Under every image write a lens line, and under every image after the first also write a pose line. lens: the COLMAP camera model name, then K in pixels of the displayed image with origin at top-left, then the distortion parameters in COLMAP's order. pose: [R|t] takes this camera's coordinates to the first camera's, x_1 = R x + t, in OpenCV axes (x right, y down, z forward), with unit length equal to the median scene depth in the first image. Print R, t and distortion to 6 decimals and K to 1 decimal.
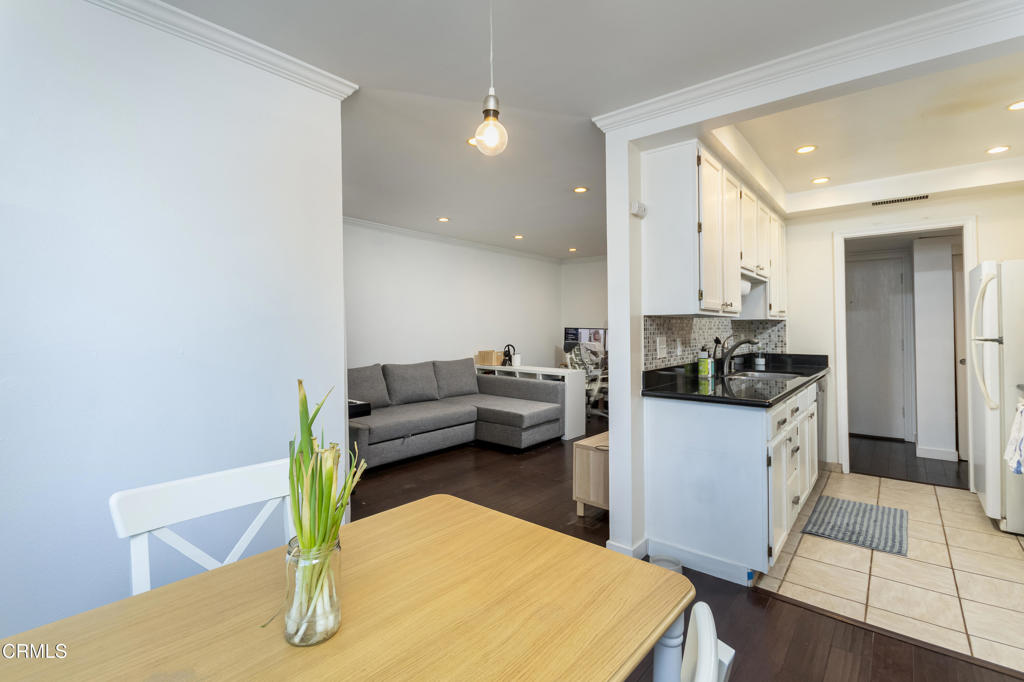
lens RADIAL K [[455.3, 0, 523.2], [0, 455.3, 322.5], [0, 0, 1]] dist [-0.005171, -0.000273]
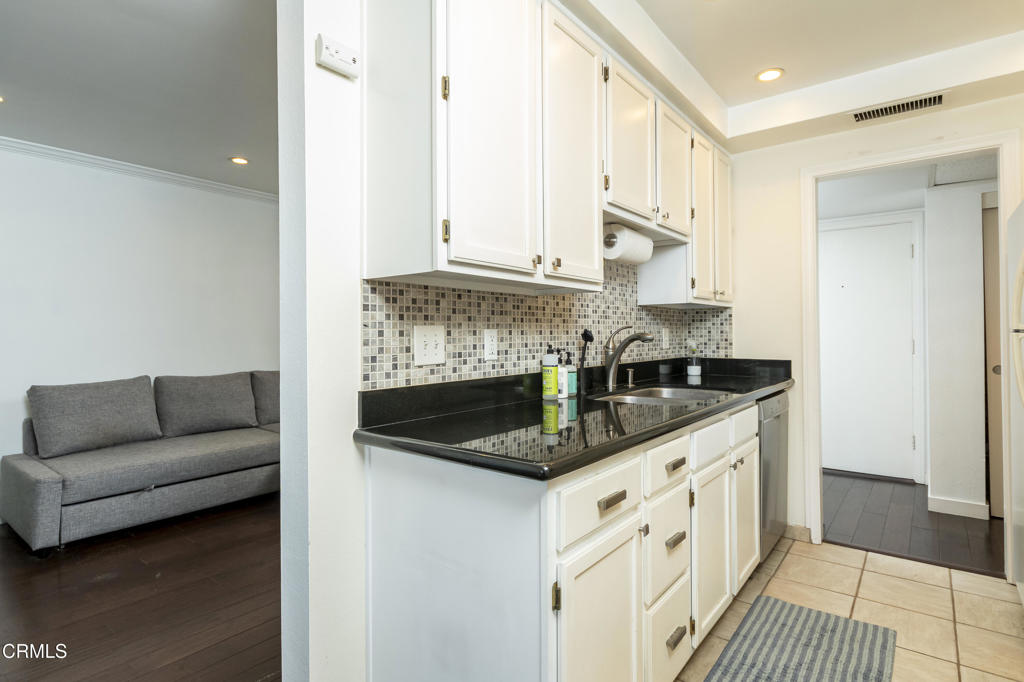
lens RADIAL K [[528.8, 0, 513.9], [0, 528.8, 330.9], [0, 0, 1]] dist [-0.003583, 0.003870]
pose [[0.999635, -0.001465, 0.026967, 0.263566], [0.001182, 0.999944, 0.010521, 0.022007], [-0.026981, -0.010485, 0.999581, 0.266289]]
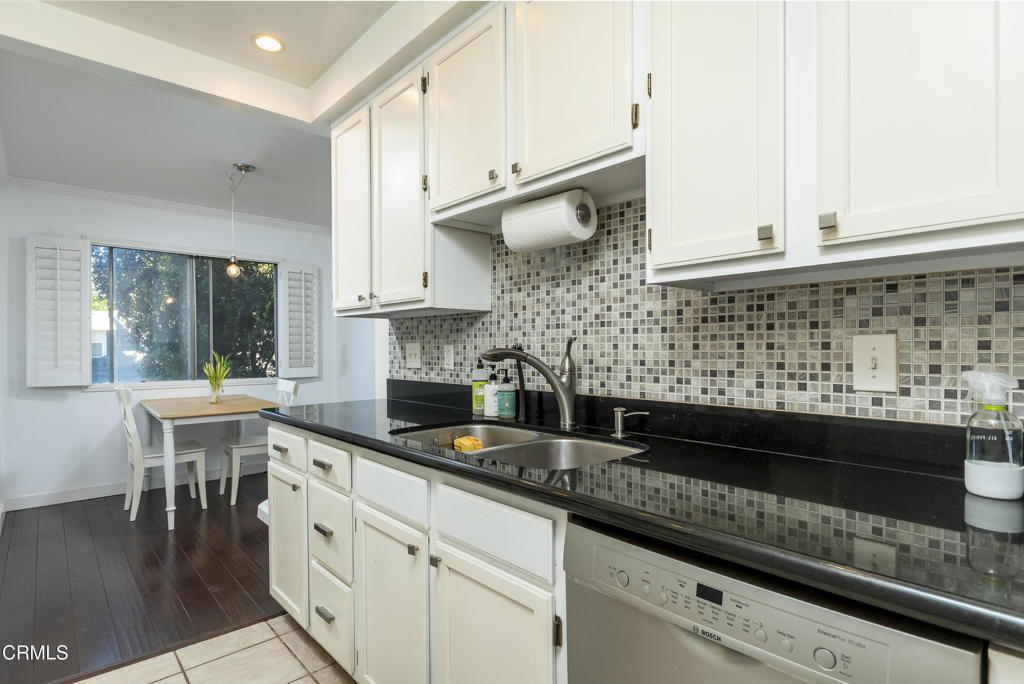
lens RADIAL K [[455.3, 0, 522.4], [0, 455.3, 345.5], [0, 0, 1]] dist [-0.005171, -0.000273]
pose [[-0.056964, -0.000582, -0.998376, 0.749683], [0.019650, 0.999805, -0.001704, 0.028765], [0.998183, -0.019715, -0.056942, 0.841893]]
